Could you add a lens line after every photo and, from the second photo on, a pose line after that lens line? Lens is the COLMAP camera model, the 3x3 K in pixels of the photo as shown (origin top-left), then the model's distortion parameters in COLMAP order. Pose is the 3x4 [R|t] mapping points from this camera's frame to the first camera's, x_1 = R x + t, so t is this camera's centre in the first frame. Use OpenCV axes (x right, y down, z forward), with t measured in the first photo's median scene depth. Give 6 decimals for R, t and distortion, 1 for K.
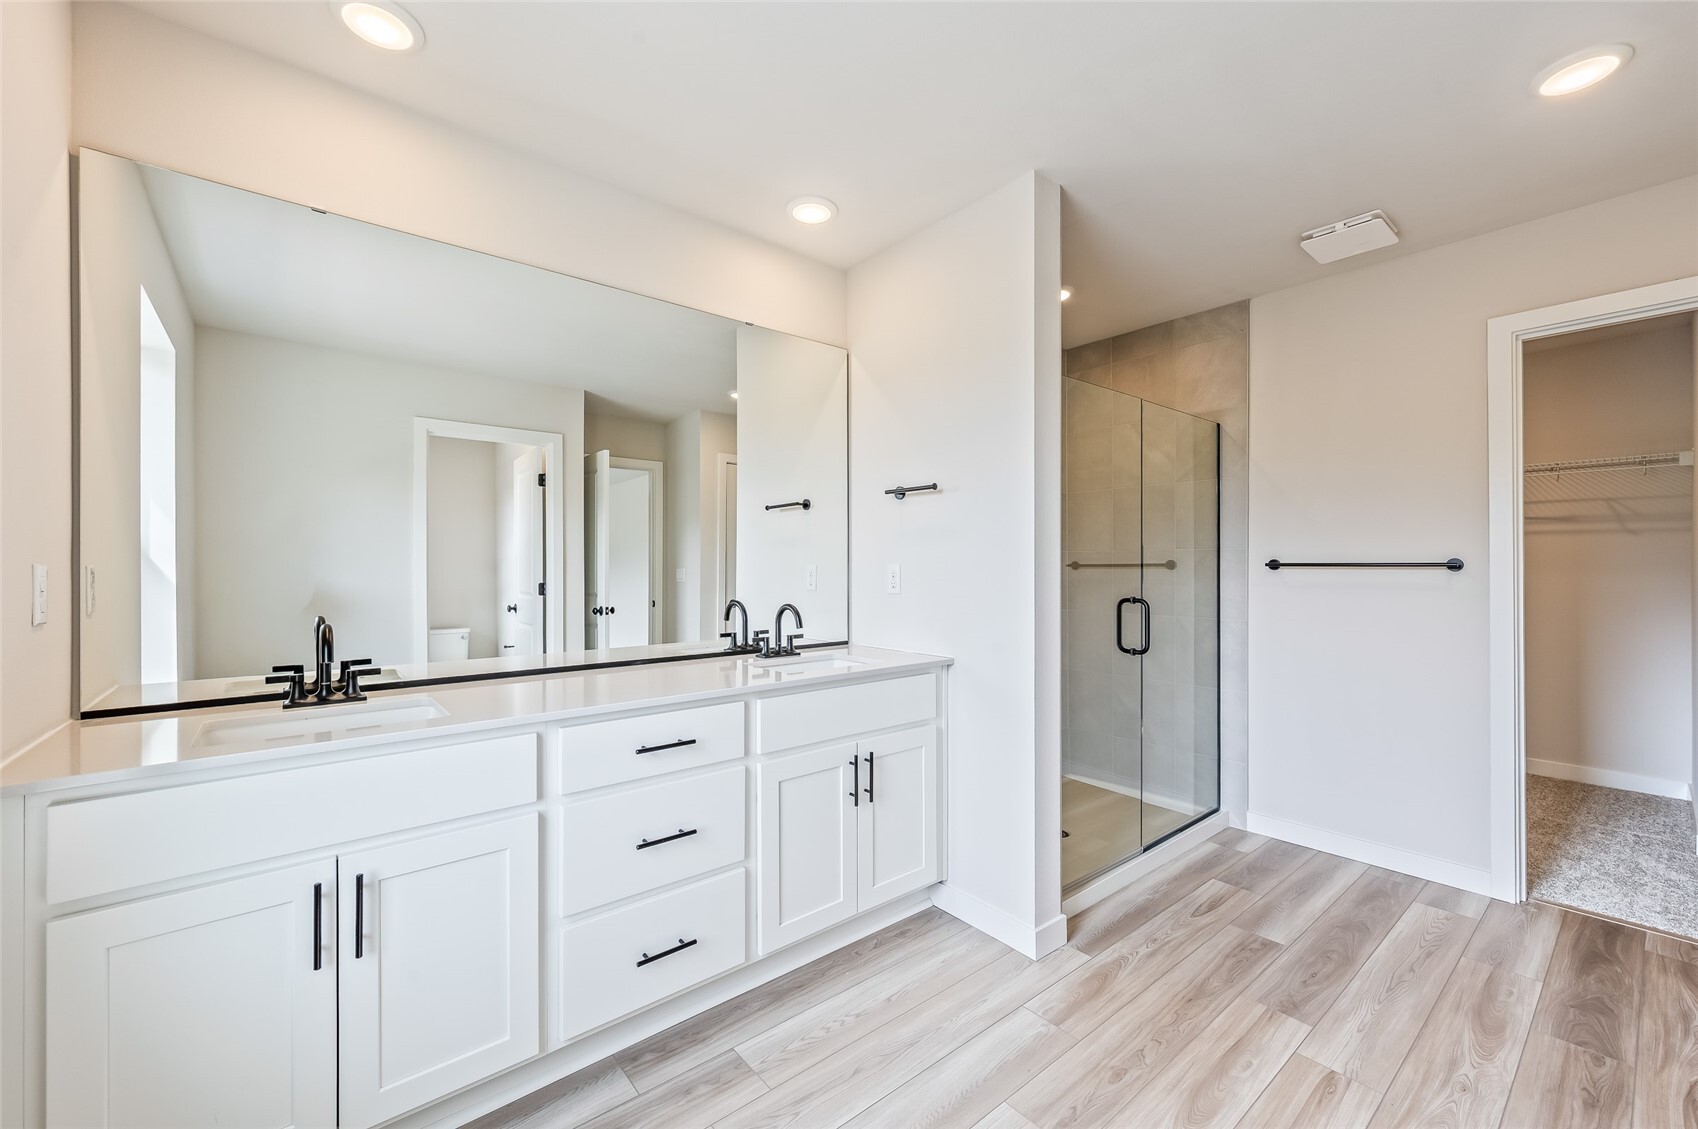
lens RADIAL K [[675.2, 0, 849.0], [0, 675.2, 564.5], [0, 0, 1]] dist [-0.000305, -0.000200]
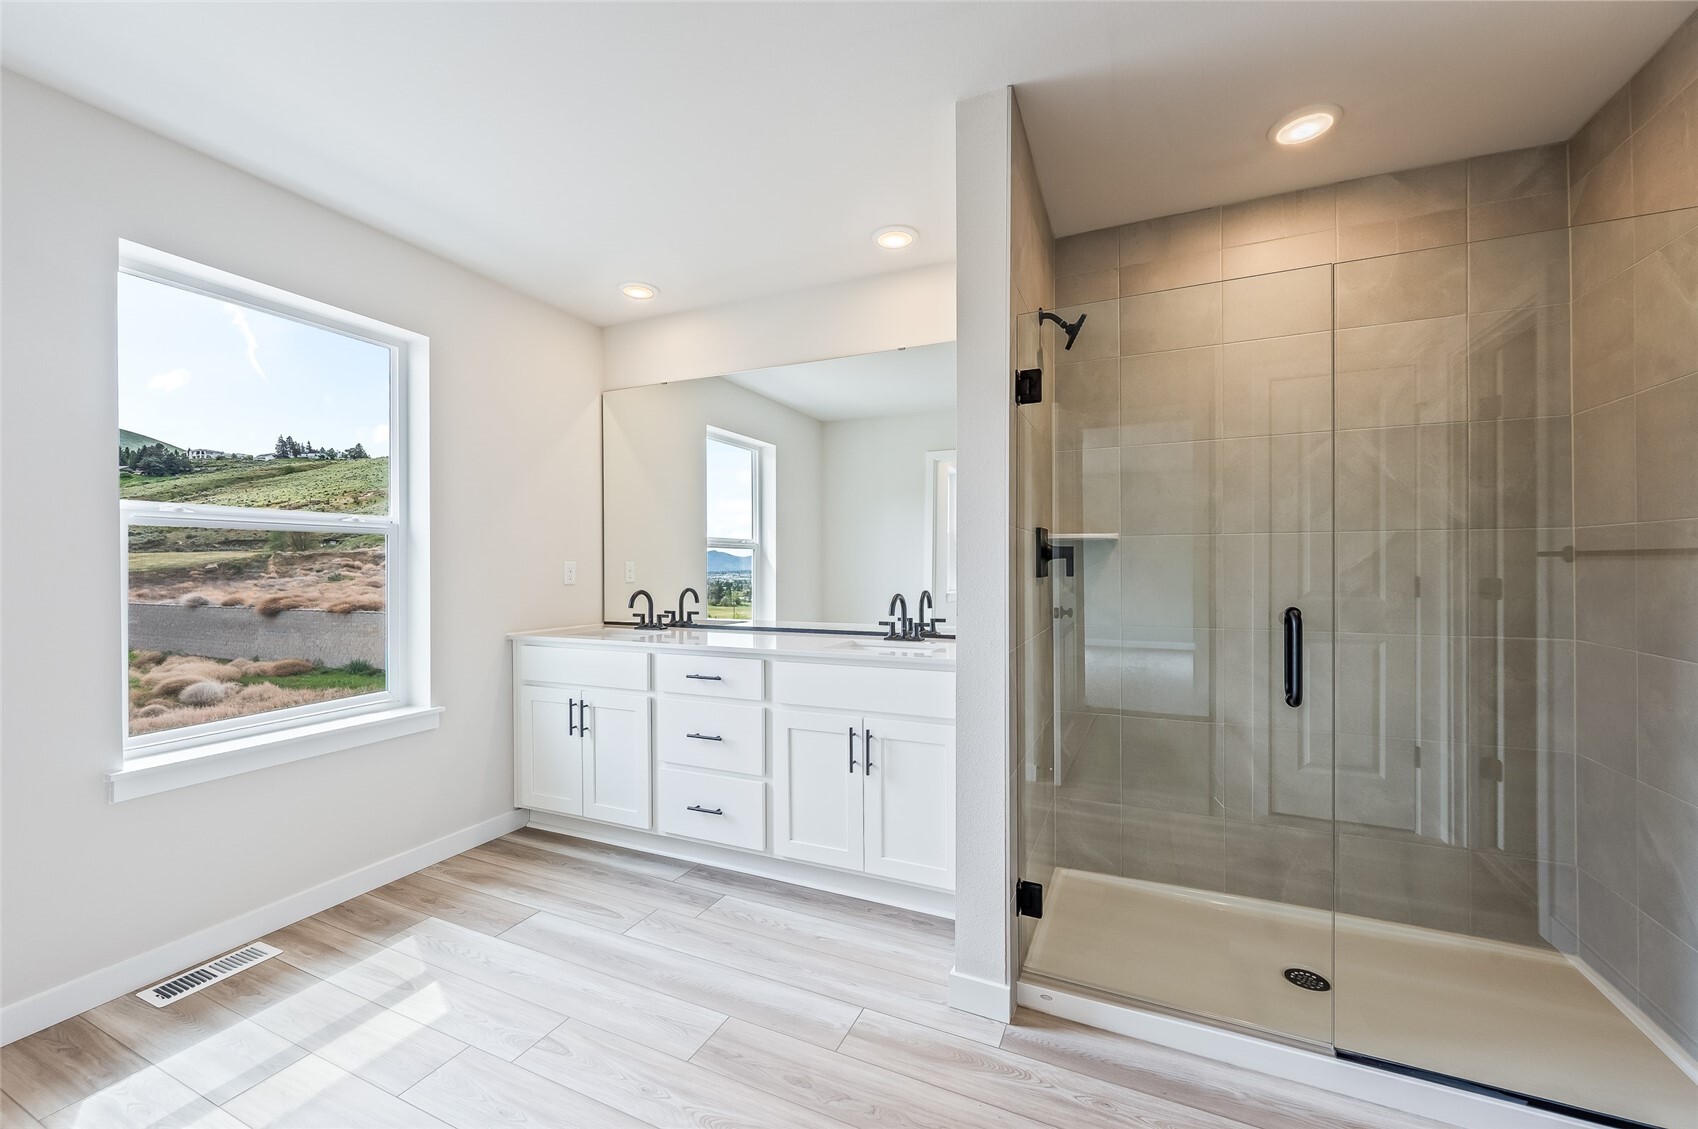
lens RADIAL K [[675.2, 0, 849.0], [0, 675.2, 564.5], [0, 0, 1]] dist [-0.000305, -0.000200]
pose [[0.435977, 0.001126, -0.899957, 1.111708], [0.006438, 0.999970, 0.004370, 0.005394], [0.899935, -0.007699, 0.435956, 0.549767]]
